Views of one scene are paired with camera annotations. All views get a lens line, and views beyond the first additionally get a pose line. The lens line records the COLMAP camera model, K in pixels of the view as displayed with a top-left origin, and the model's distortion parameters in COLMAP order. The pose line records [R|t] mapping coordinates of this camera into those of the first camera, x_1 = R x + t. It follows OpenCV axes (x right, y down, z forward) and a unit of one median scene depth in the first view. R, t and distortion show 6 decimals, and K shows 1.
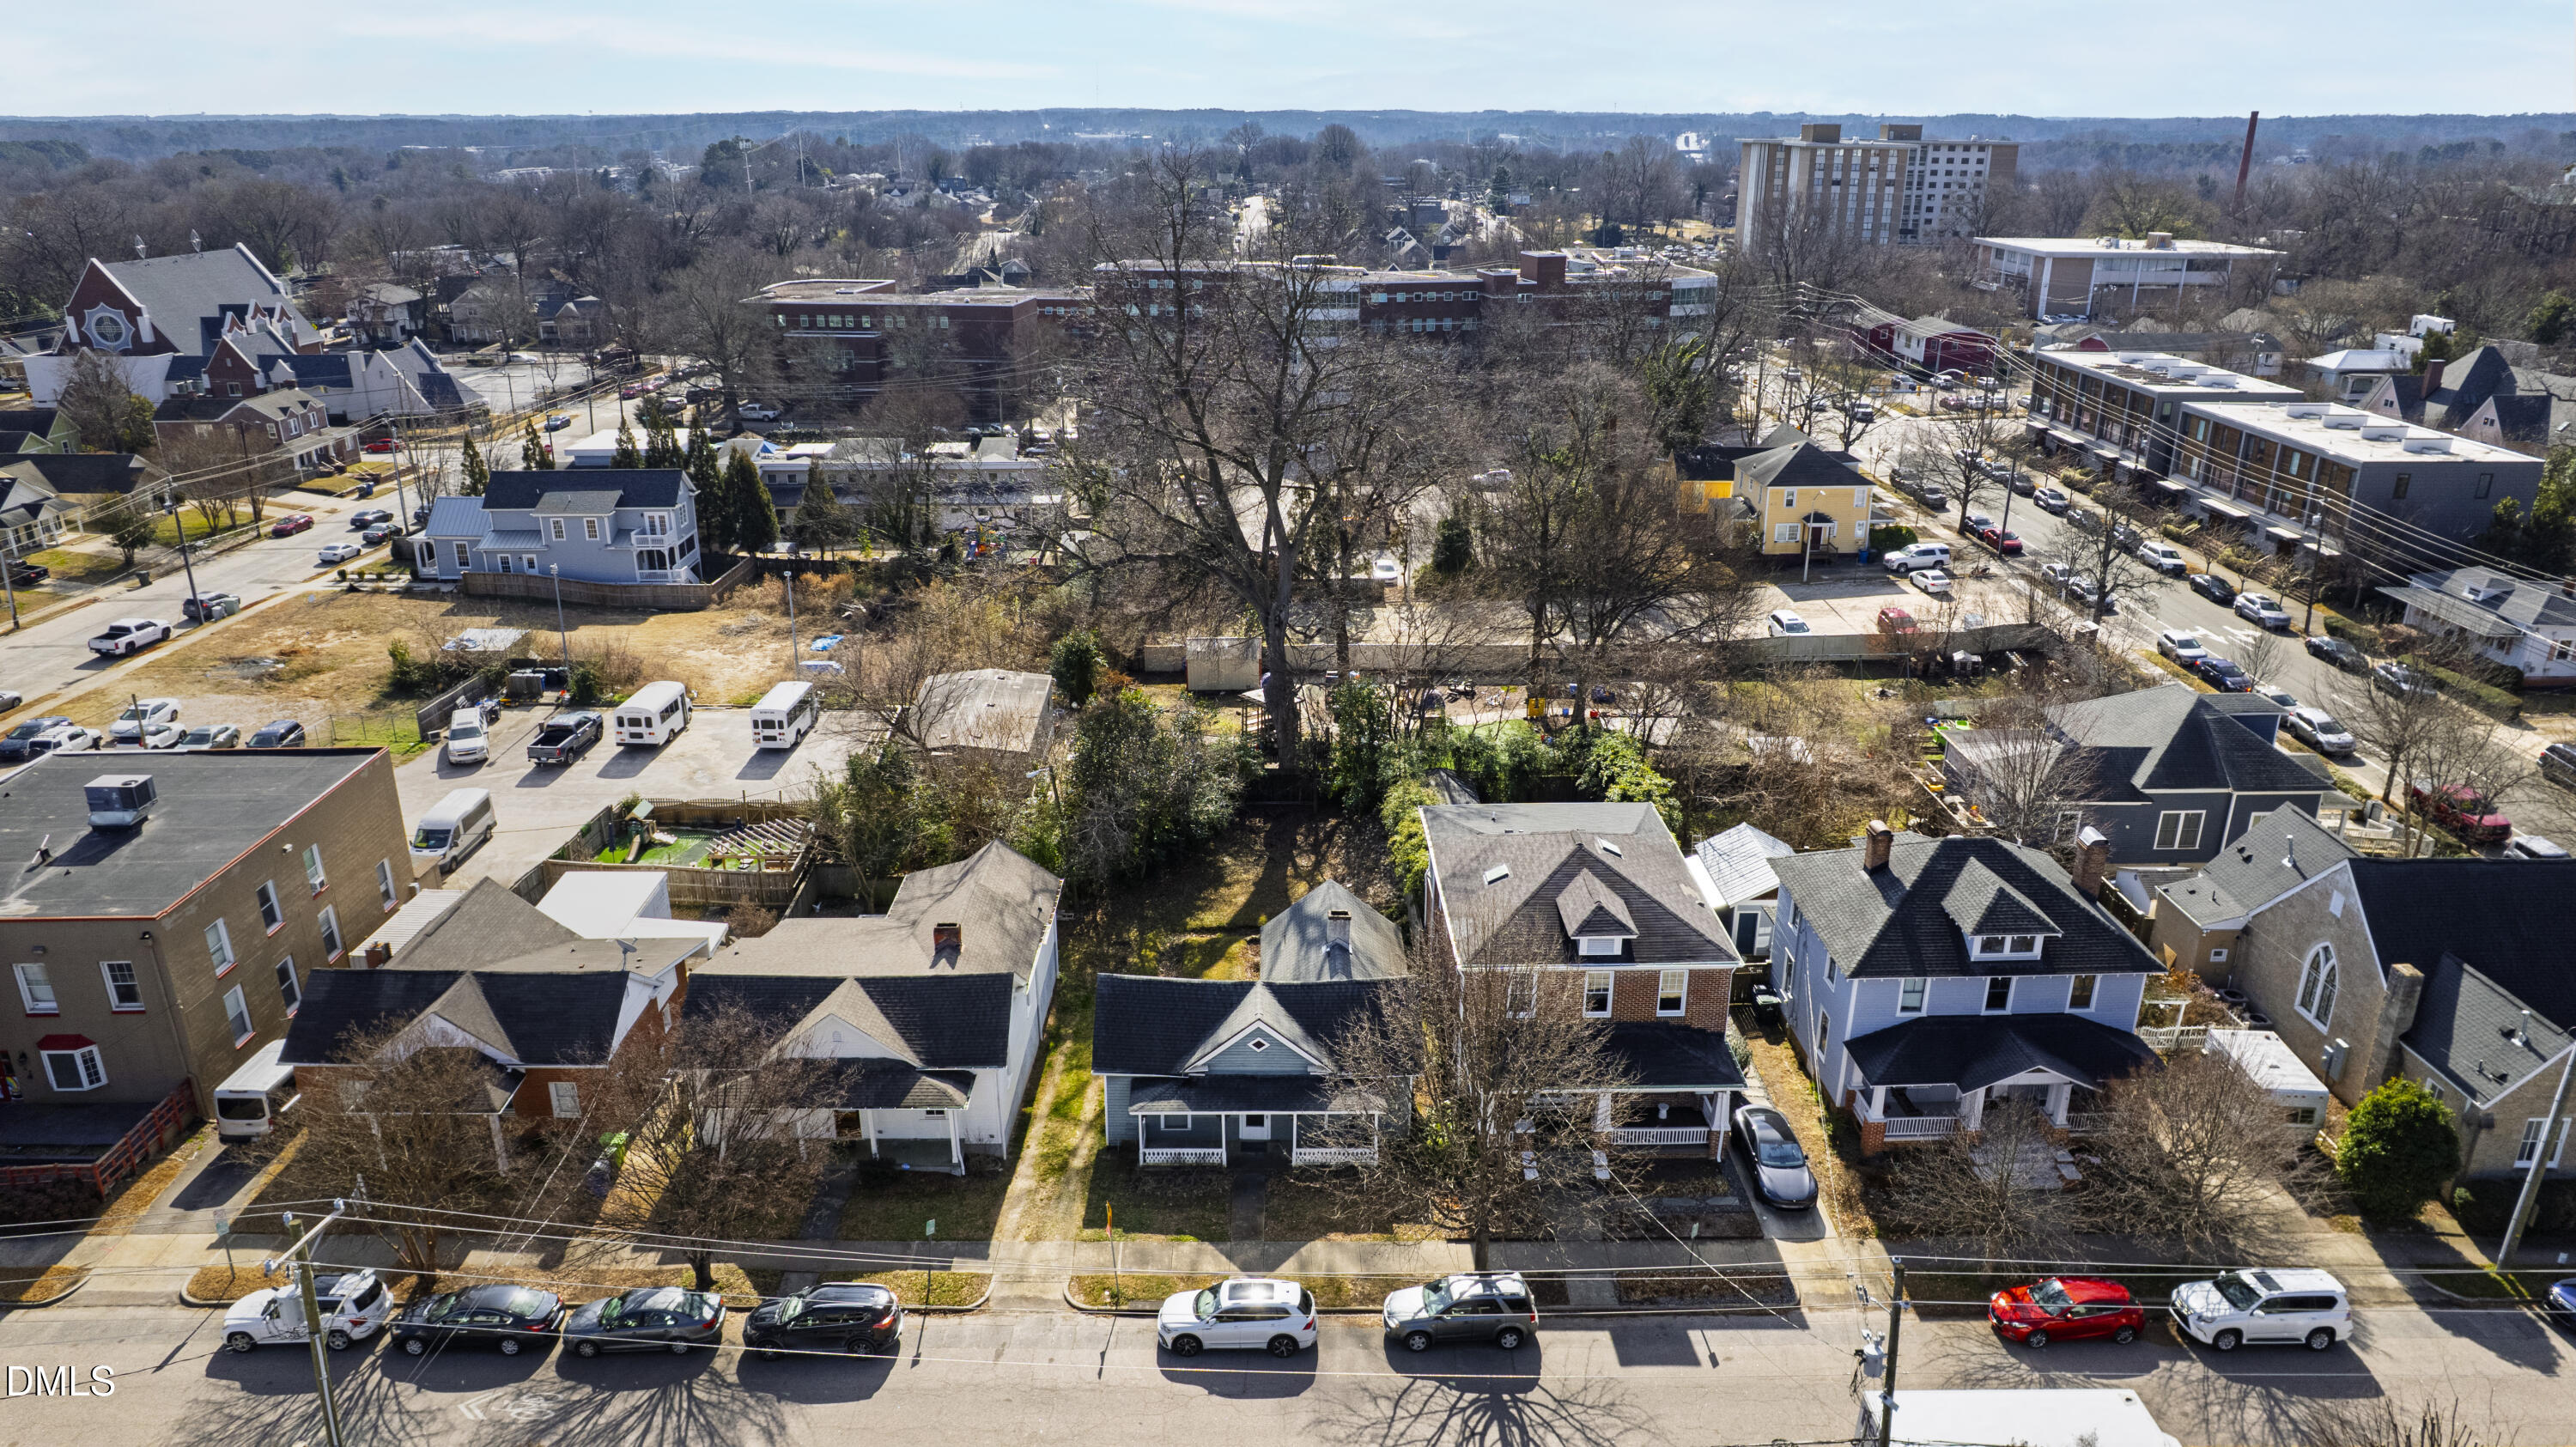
lens RADIAL K [[1584.3, 0, 1288.0], [0, 1584.3, 723.5], [0, 0, 1]] dist [-0.016201, 0.000741]
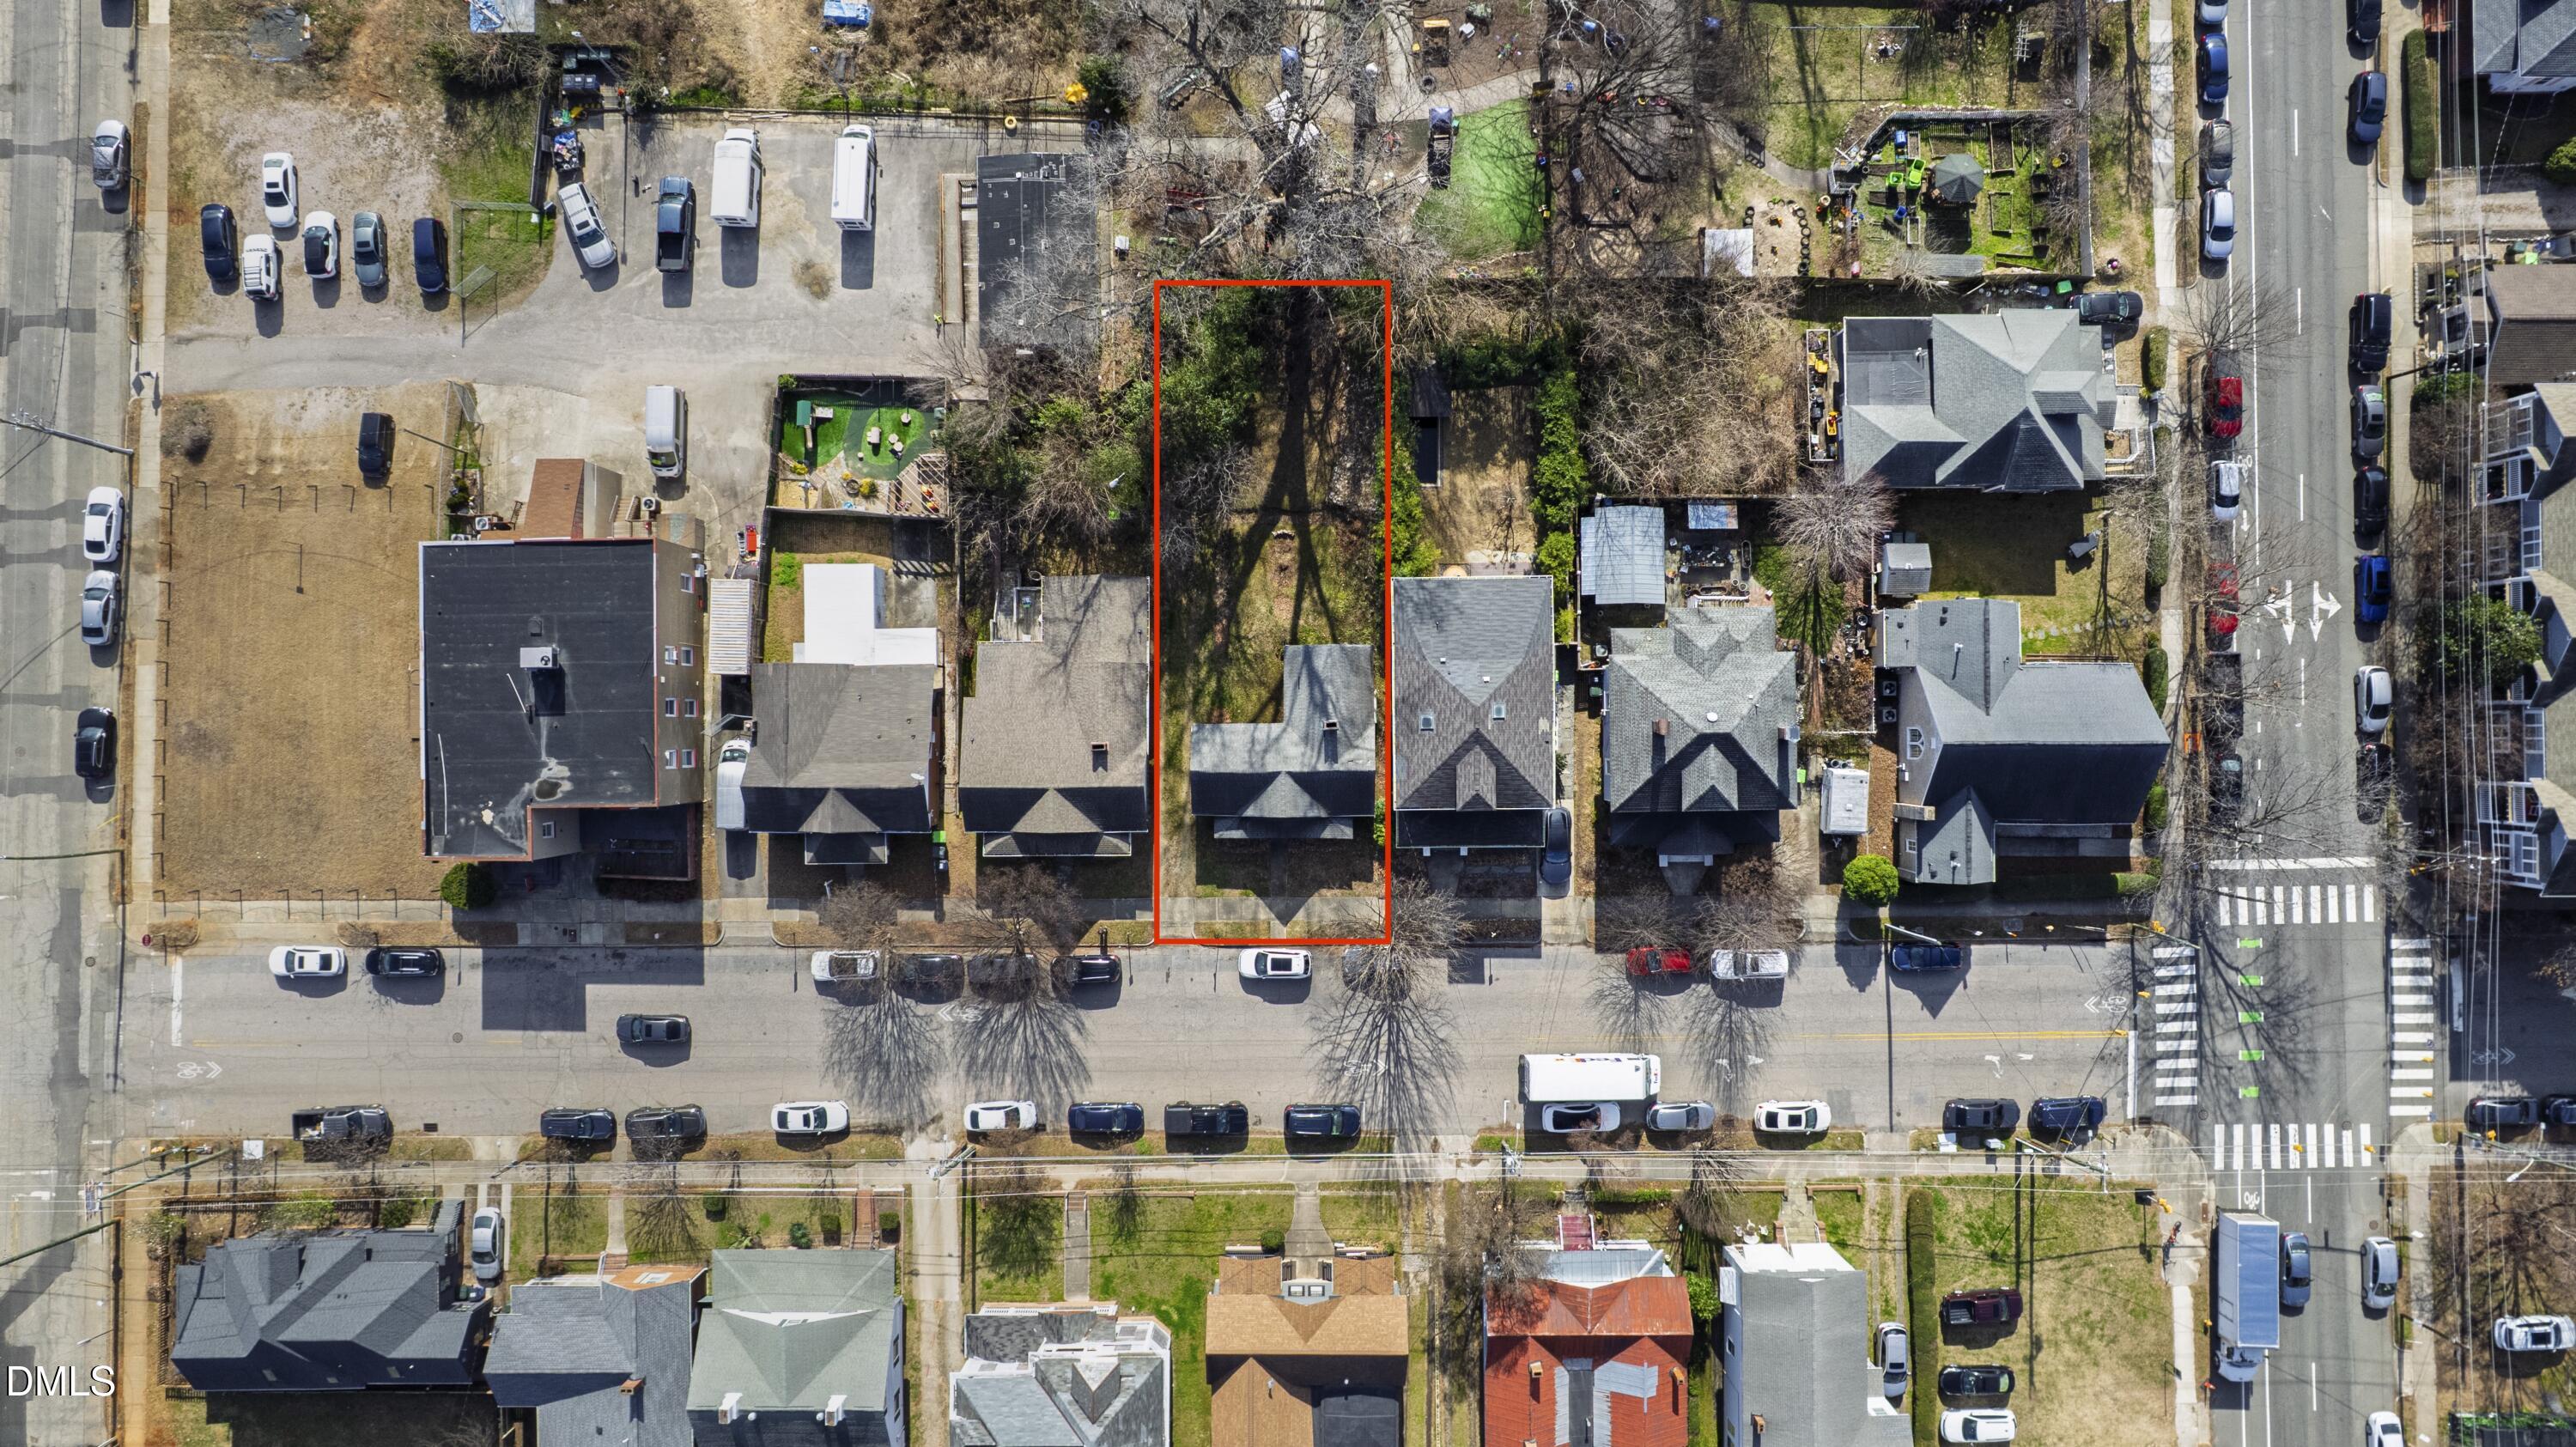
lens RADIAL K [[1584.3, 0, 1288.0], [0, 1584.3, 723.5], [0, 0, 1]] dist [-0.016201, 0.000741]
pose [[0.999964, 0.003579, -0.007731, 0.000411], [0.005568, 0.412271, 0.911044, -1.627889], [0.006448, -0.911054, 0.412236, 0.374934]]
